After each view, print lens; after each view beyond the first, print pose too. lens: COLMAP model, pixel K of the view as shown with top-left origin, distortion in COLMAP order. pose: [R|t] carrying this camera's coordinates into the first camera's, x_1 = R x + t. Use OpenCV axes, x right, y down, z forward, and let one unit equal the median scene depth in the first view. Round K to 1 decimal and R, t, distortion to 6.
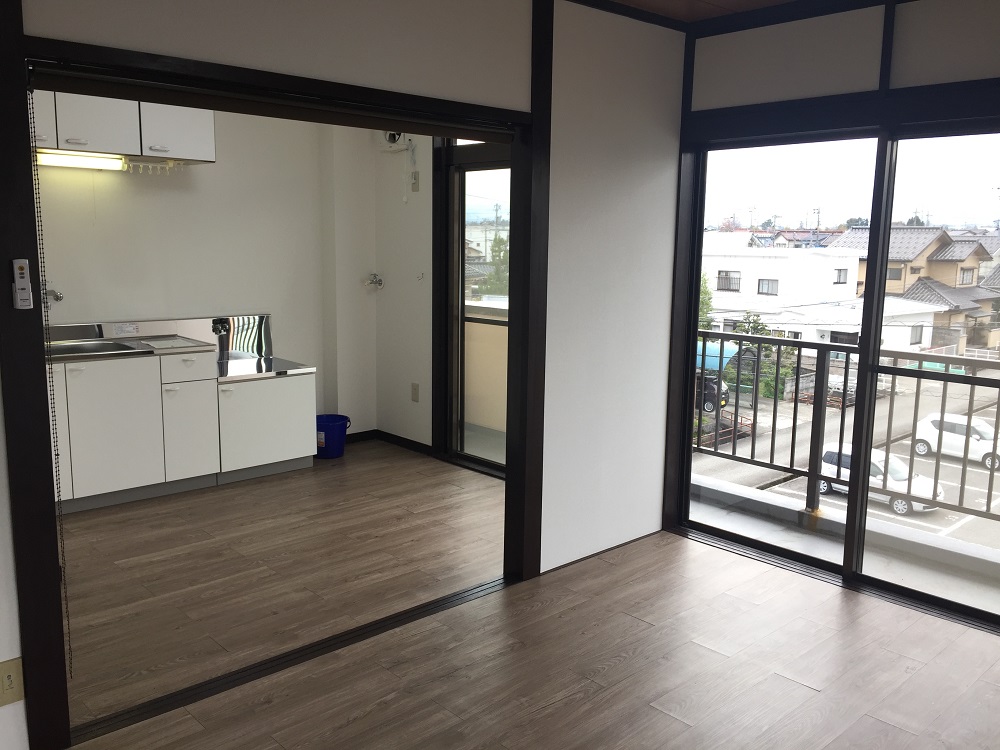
lens RADIAL K [[853.4, 0, 501.4], [0, 853.4, 385.2], [0, 0, 1]] dist [0.055393, -0.068056]
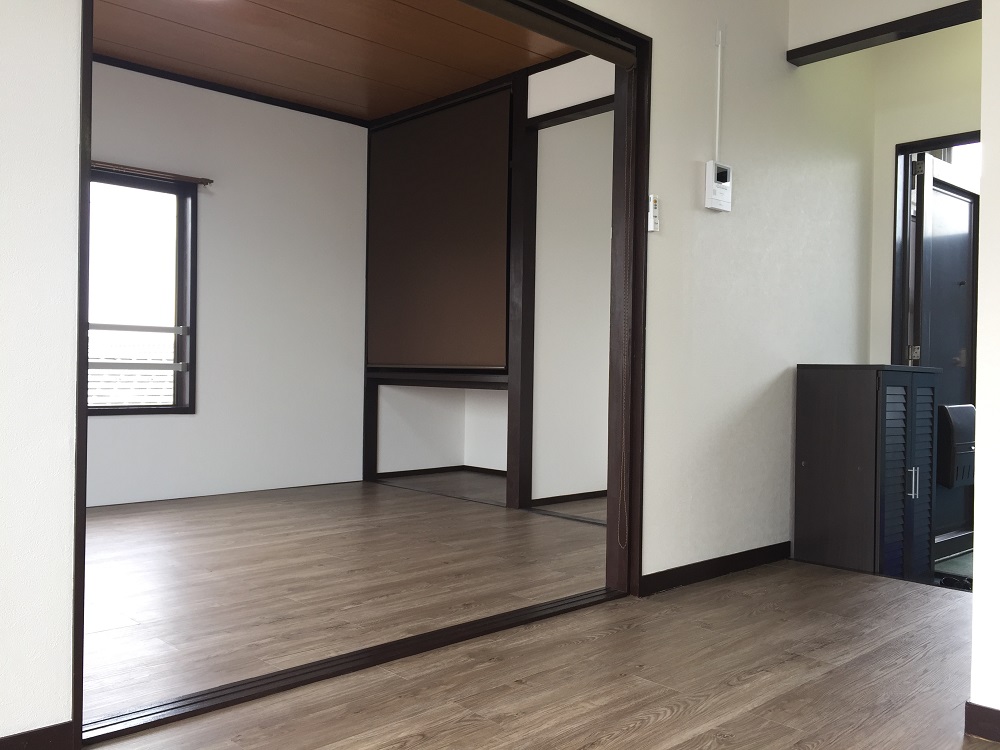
lens RADIAL K [[853.4, 0, 502.3], [0, 853.4, 370.4], [0, 0, 1]] dist [0.055393, -0.068056]
pose [[-0.999422, -0.029114, -0.017523, -0.211125], [-0.031714, 0.984361, 0.173286, -0.068566], [0.012204, 0.173742, -0.984716, 1.447777]]
